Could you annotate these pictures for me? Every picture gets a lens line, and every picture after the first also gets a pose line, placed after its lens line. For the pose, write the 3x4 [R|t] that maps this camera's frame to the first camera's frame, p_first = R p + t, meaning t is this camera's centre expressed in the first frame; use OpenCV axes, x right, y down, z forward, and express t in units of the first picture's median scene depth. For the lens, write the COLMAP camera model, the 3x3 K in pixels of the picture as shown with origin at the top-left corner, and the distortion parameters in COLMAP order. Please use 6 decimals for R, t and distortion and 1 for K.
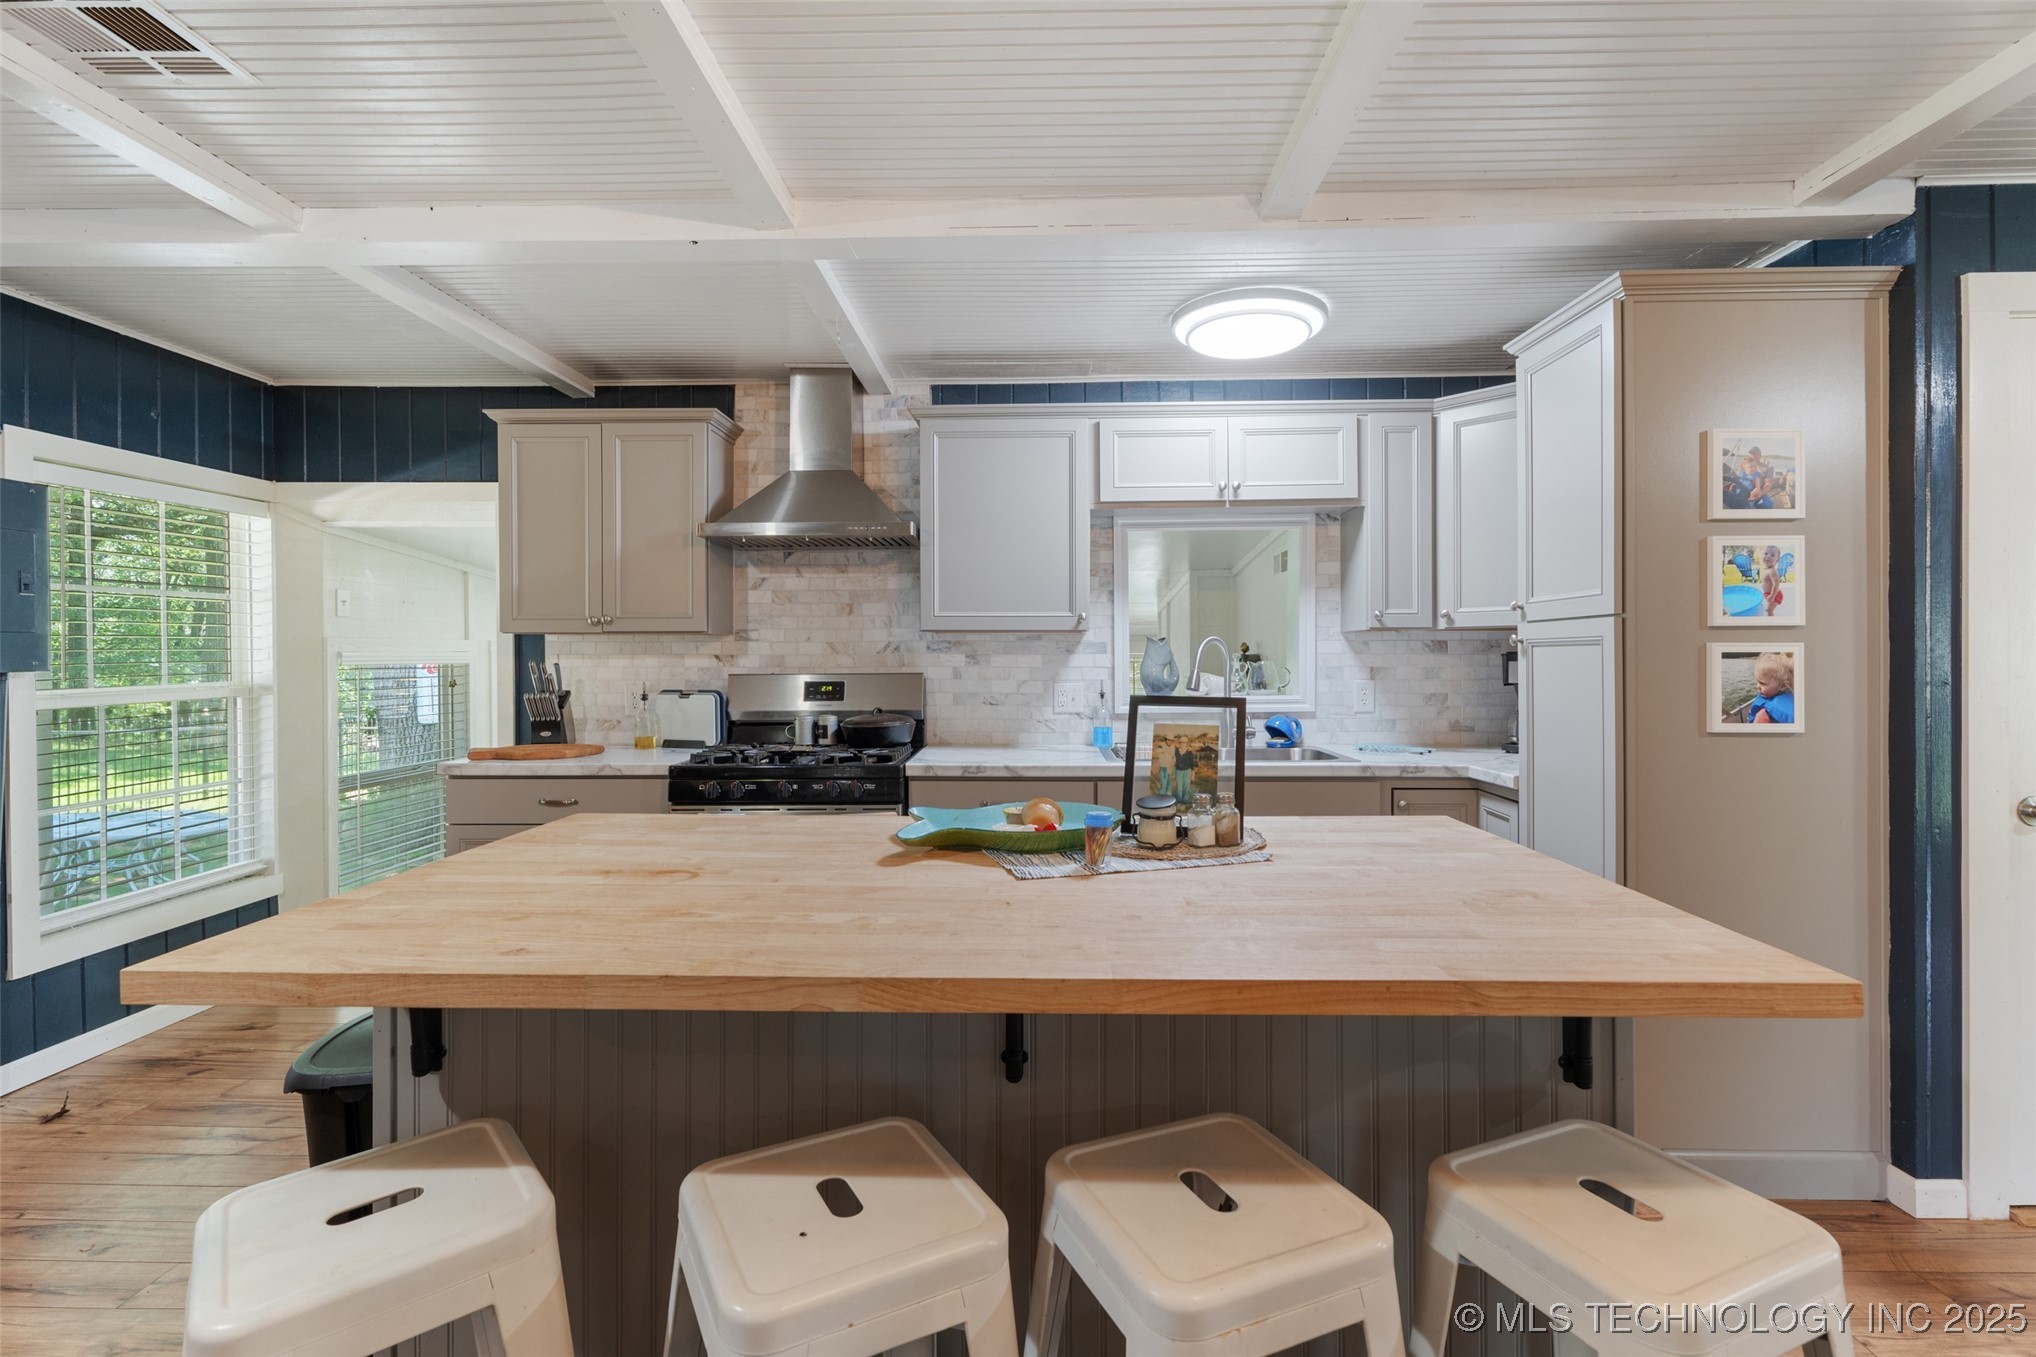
lens RADIAL K [[921.1, 0, 1020.2], [0, 921.1, 660.7], [0, 0, 1]] dist [-0.002039, -0.001570]
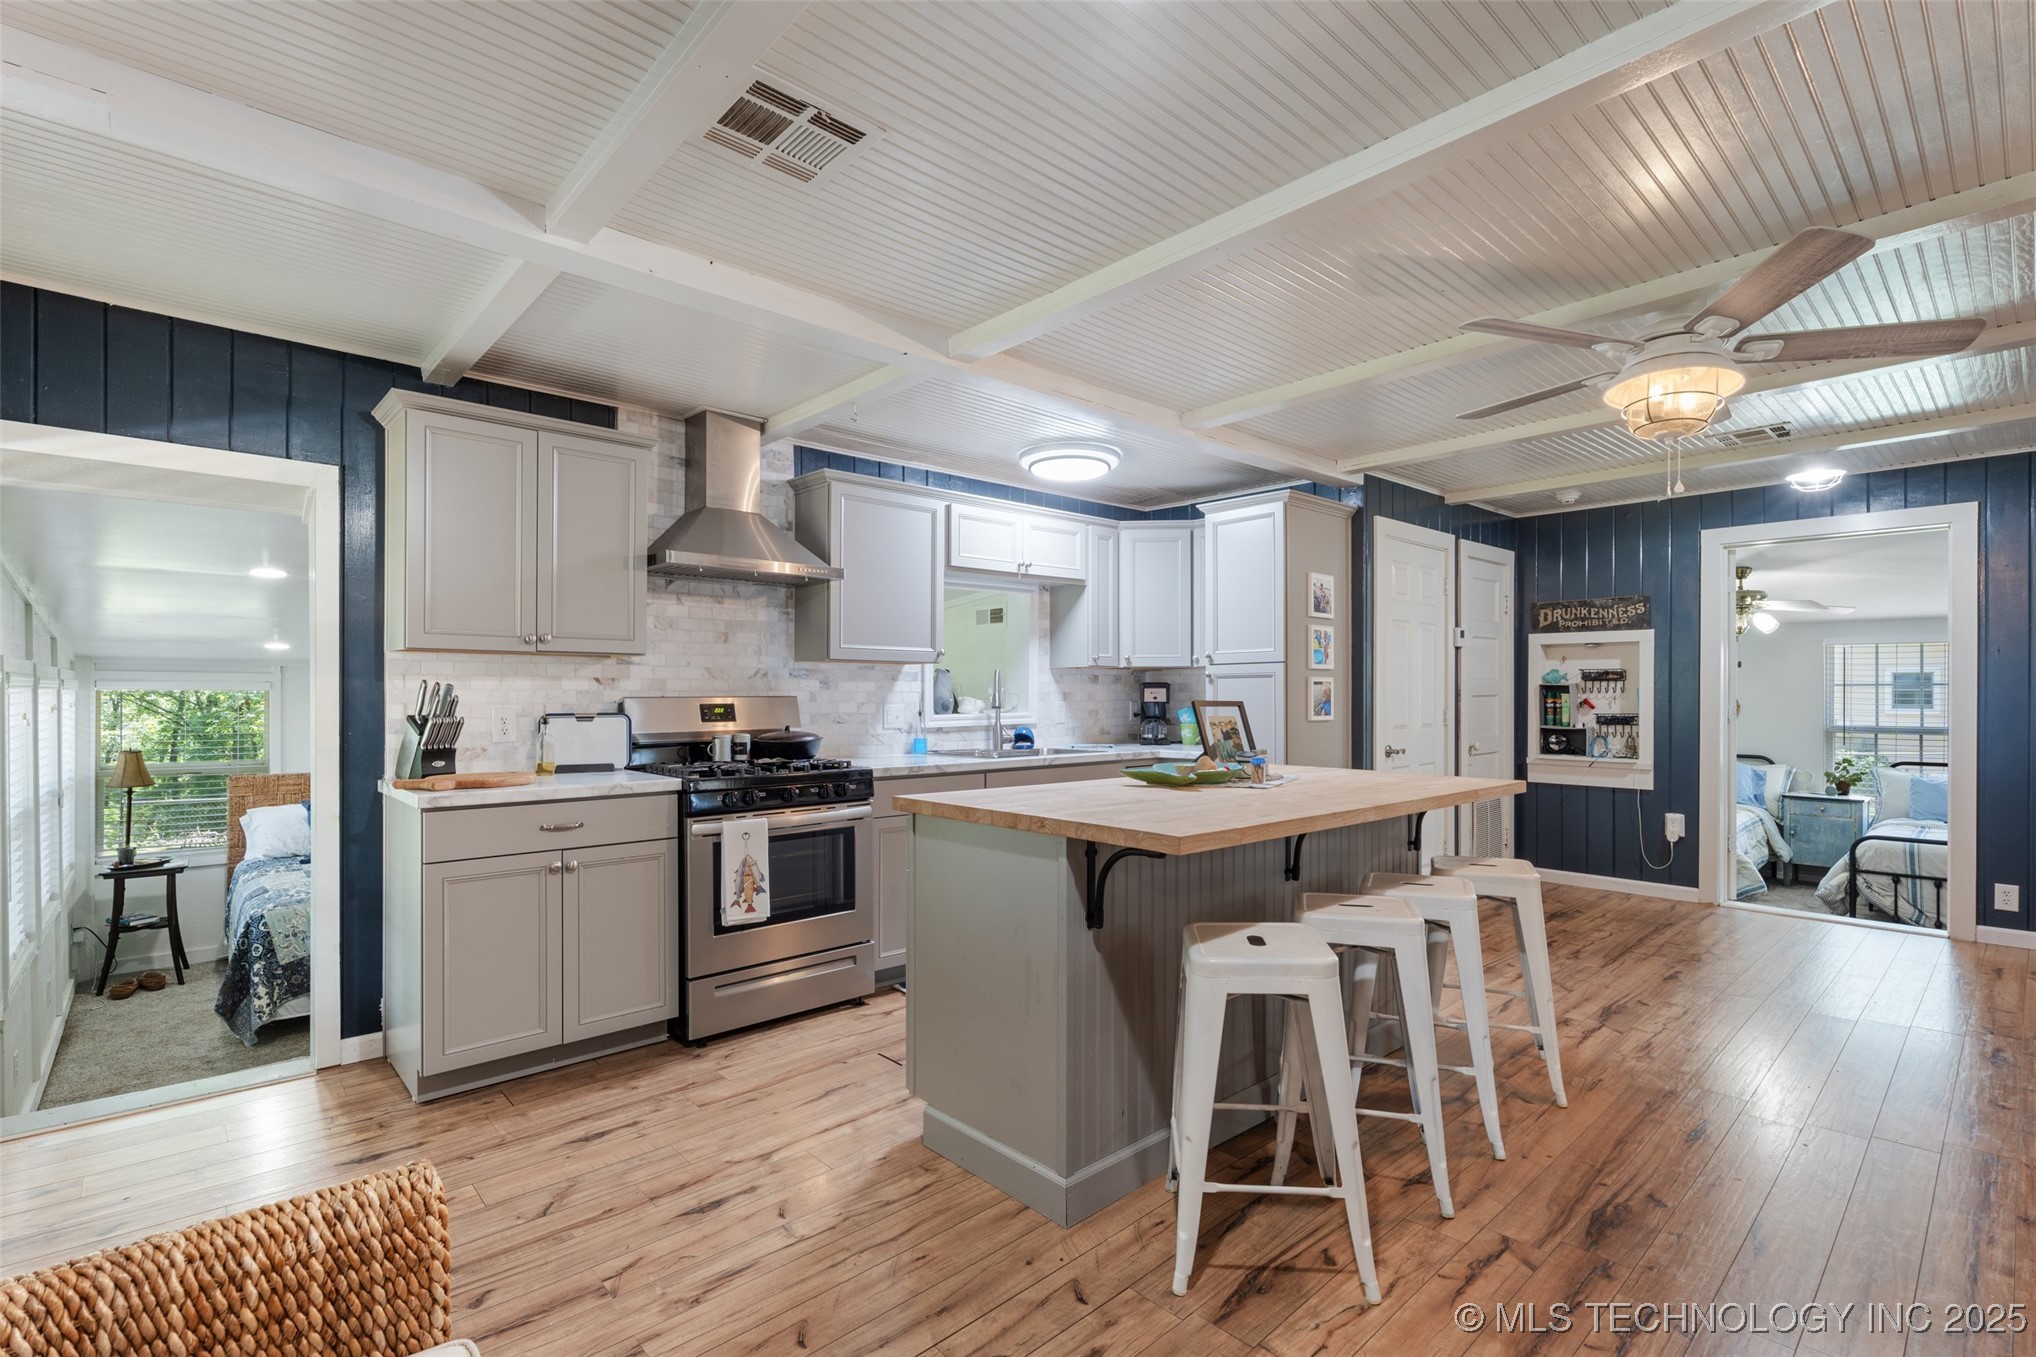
lens RADIAL K [[921.1, 0, 1028.7], [0, 921.1, 695.0], [0, 0, 1]] dist [-0.002039, -0.001570]
pose [[0.723464, 0.001690, 0.690360, -0.690369], [0.002119, 0.999987, -0.004669, 0.018087], [-0.690359, 0.004841, 0.723451, -0.029201]]
